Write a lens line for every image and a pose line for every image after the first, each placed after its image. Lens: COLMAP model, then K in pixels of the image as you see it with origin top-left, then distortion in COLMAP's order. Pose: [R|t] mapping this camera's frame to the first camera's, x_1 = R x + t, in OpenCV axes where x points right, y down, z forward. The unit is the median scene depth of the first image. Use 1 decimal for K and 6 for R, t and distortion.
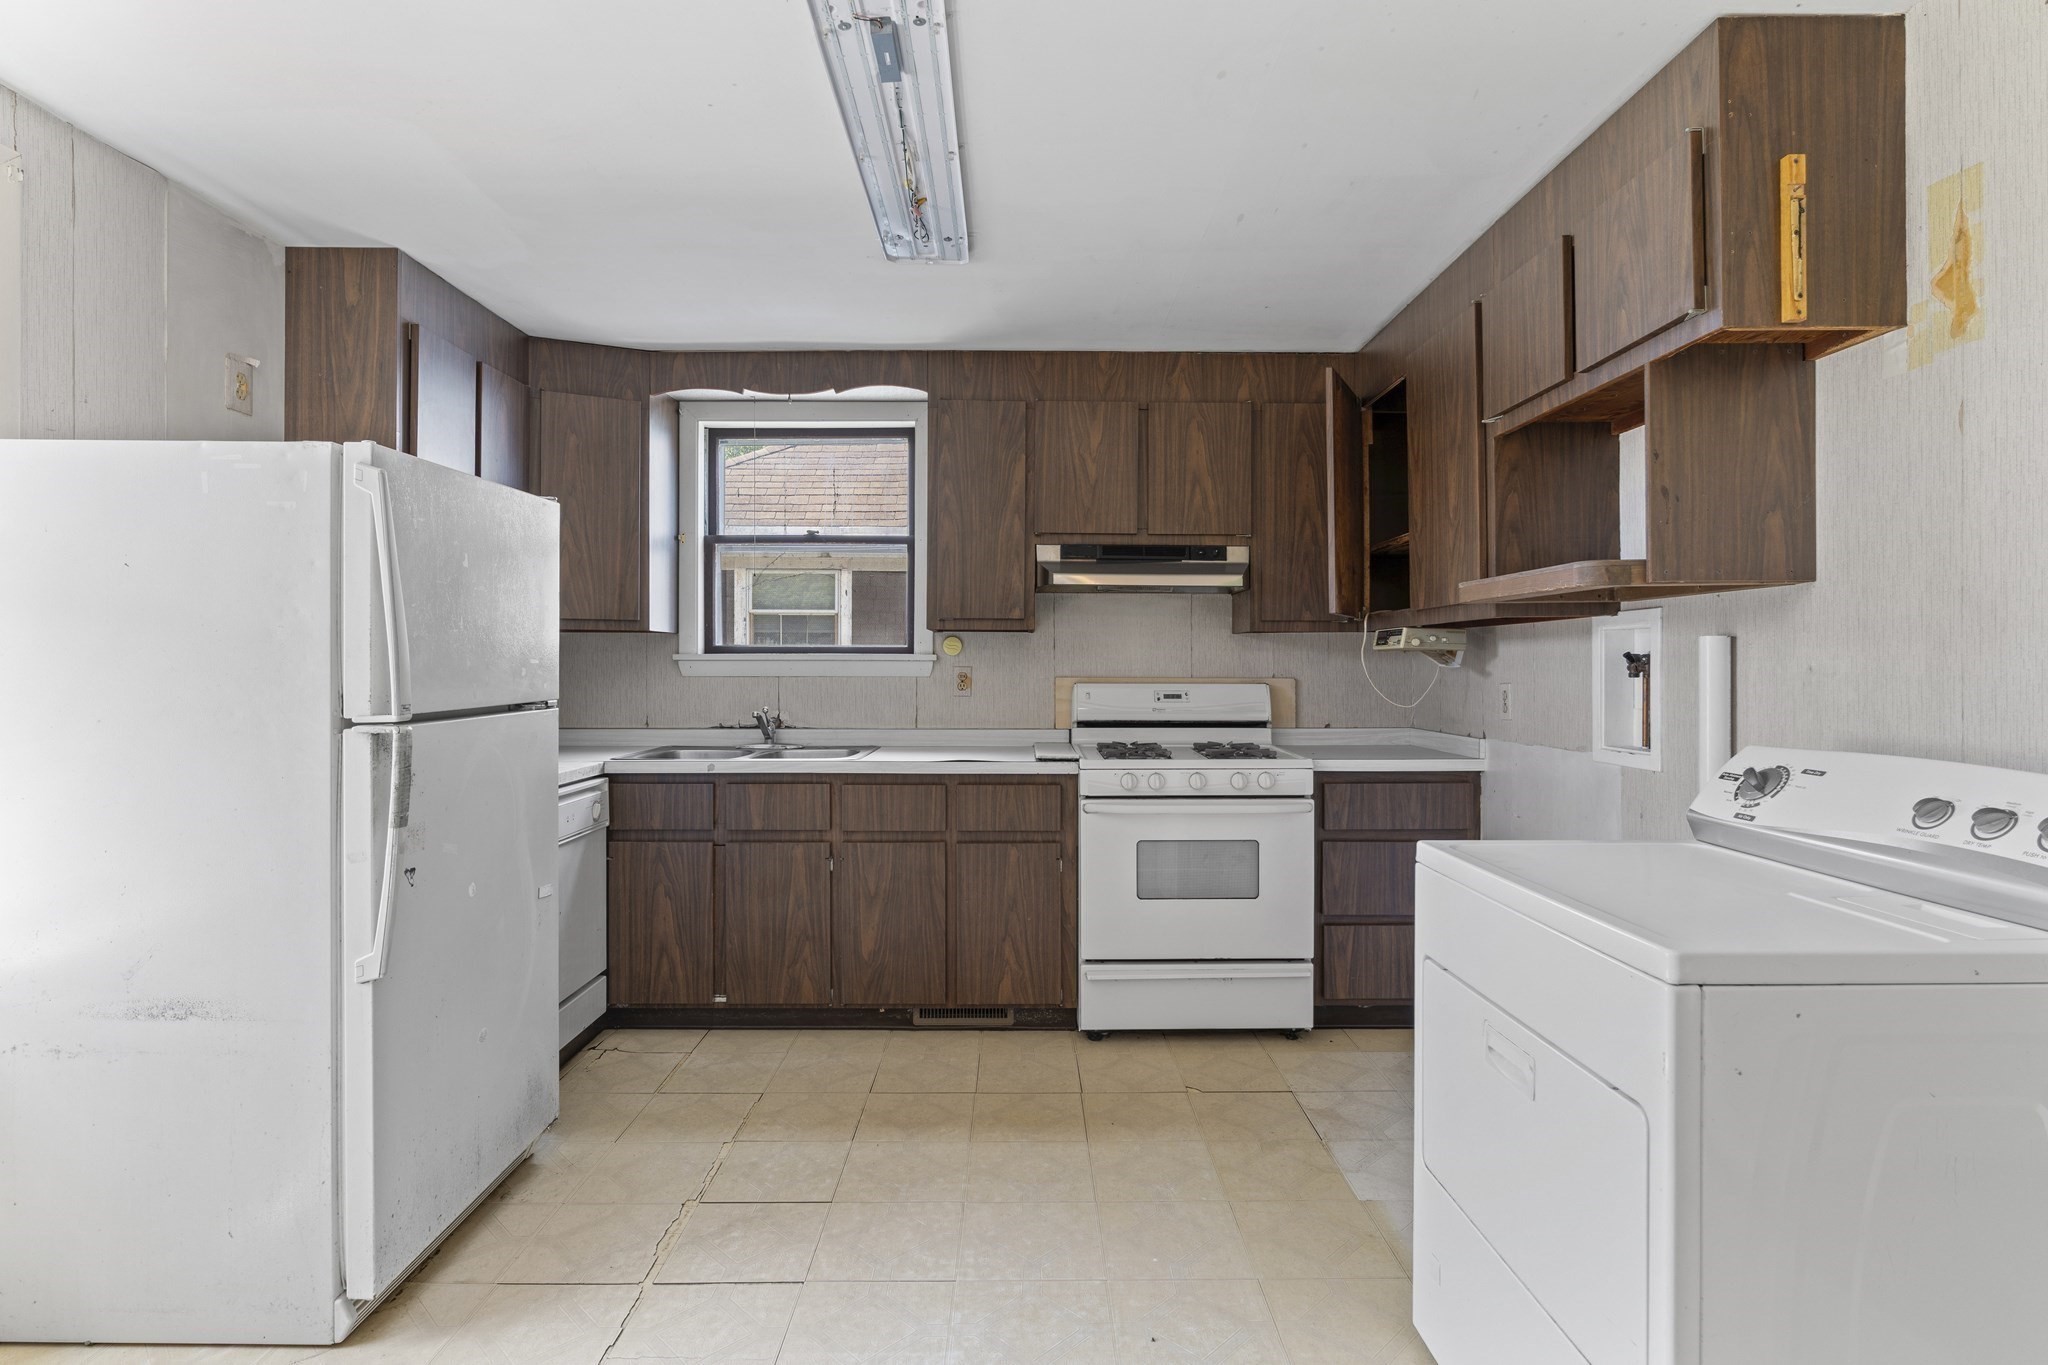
lens RADIAL K [[1054.6, 0, 1024.3], [0, 1054.6, 668.8], [0, 0, 1]] dist [-0.006570, -0.000244]
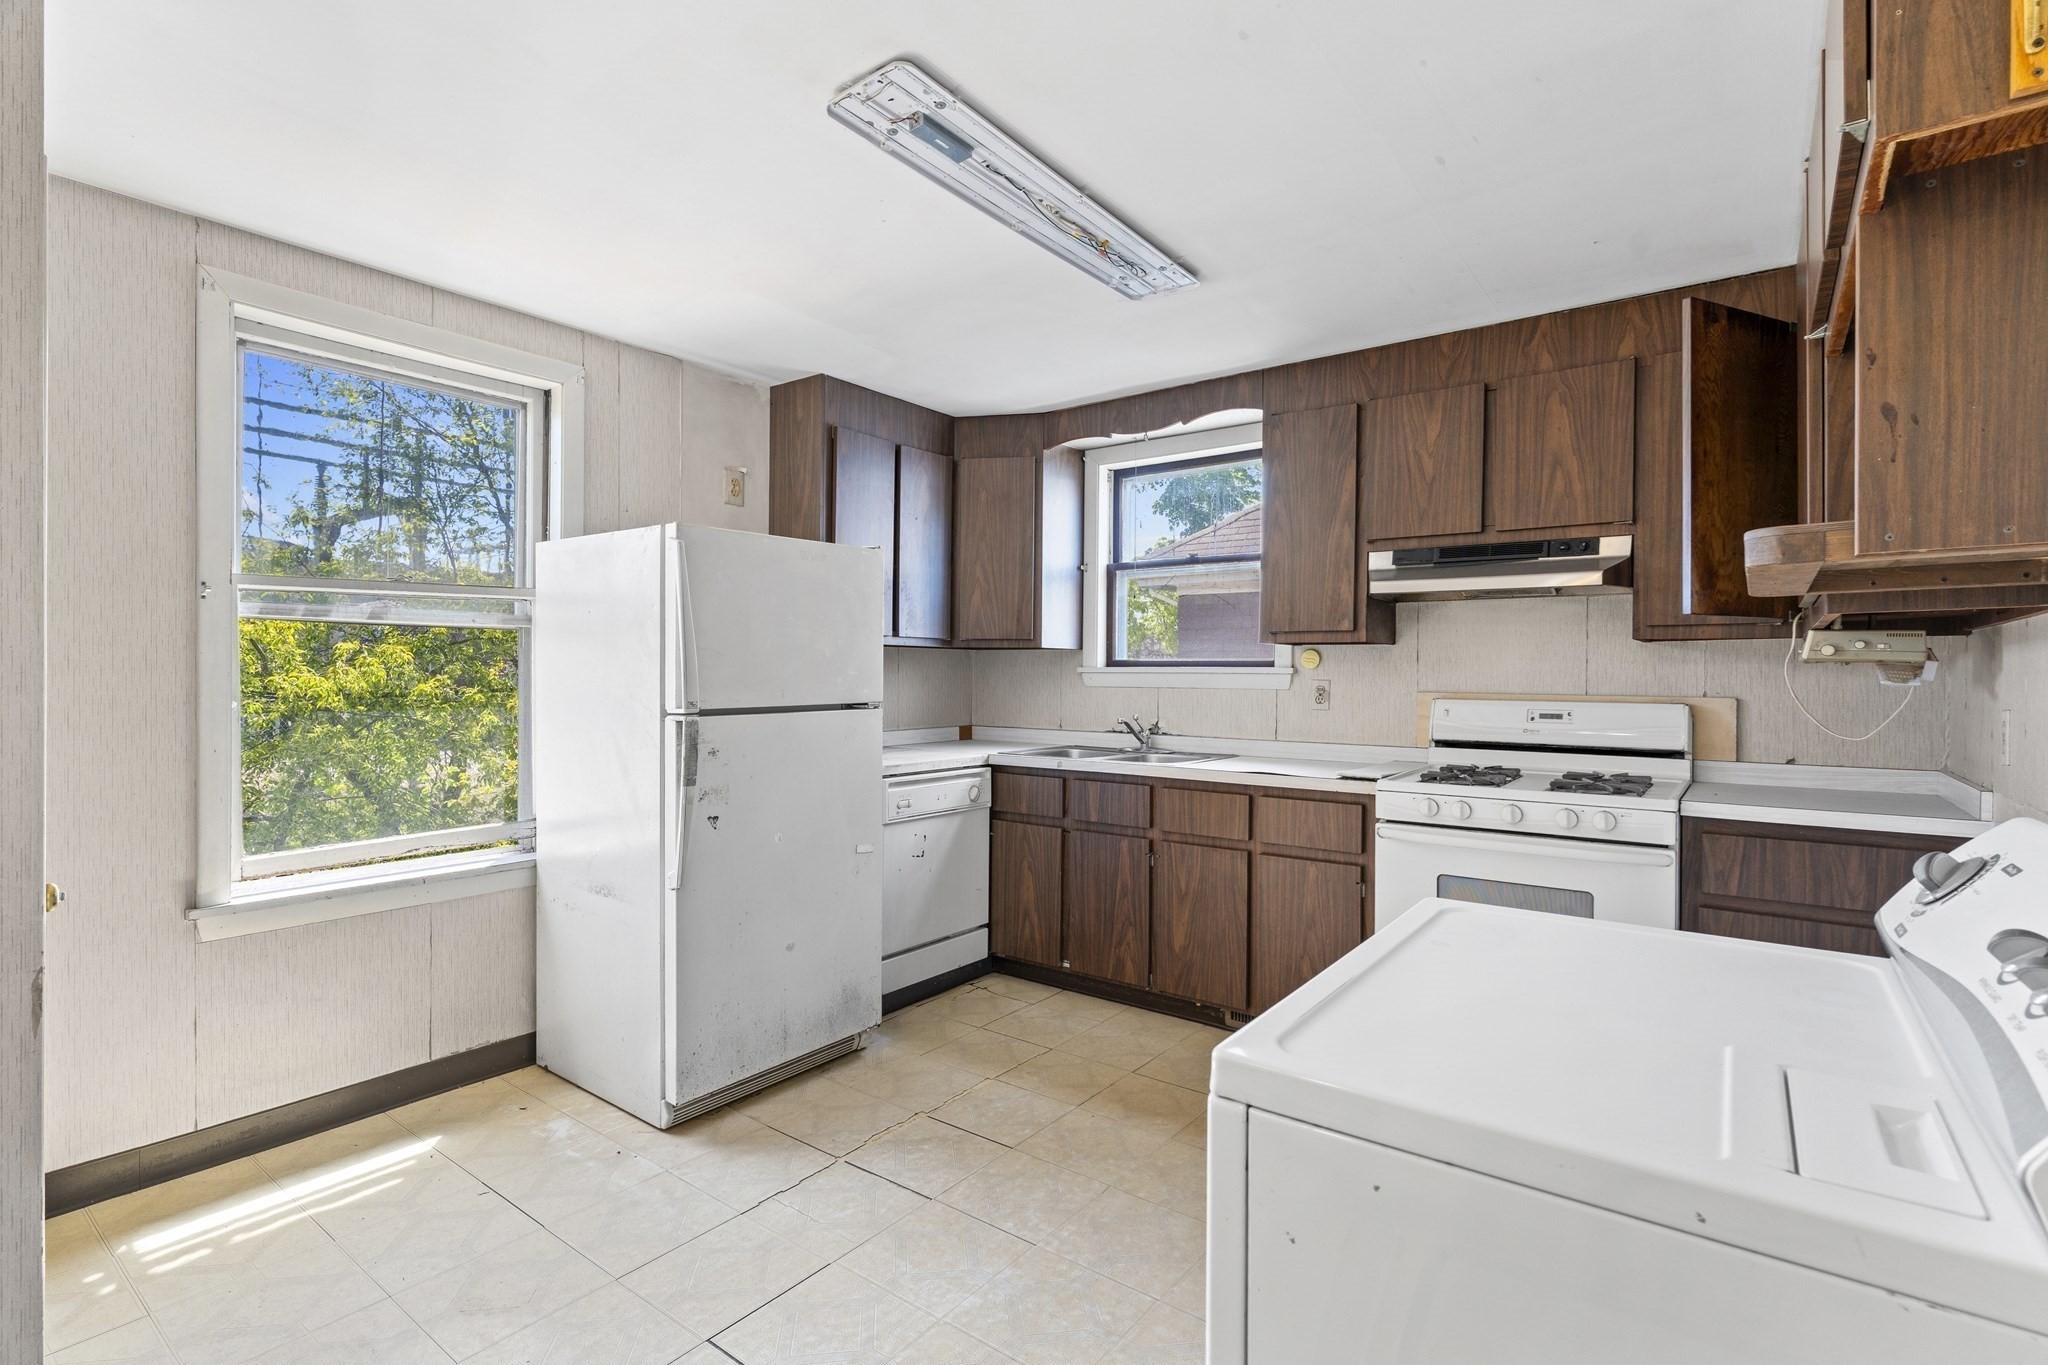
lens RADIAL K [[974.5, 0, 1019.7], [0, 974.5, 684.1], [0, 0, 1]] dist [0.001957, -0.000647]
pose [[0.788997, 0.010056, -0.614314, 0.327561], [-0.008633, 0.999949, 0.005281, -0.000617], [0.614336, 0.001137, 0.789044, 0.121031]]
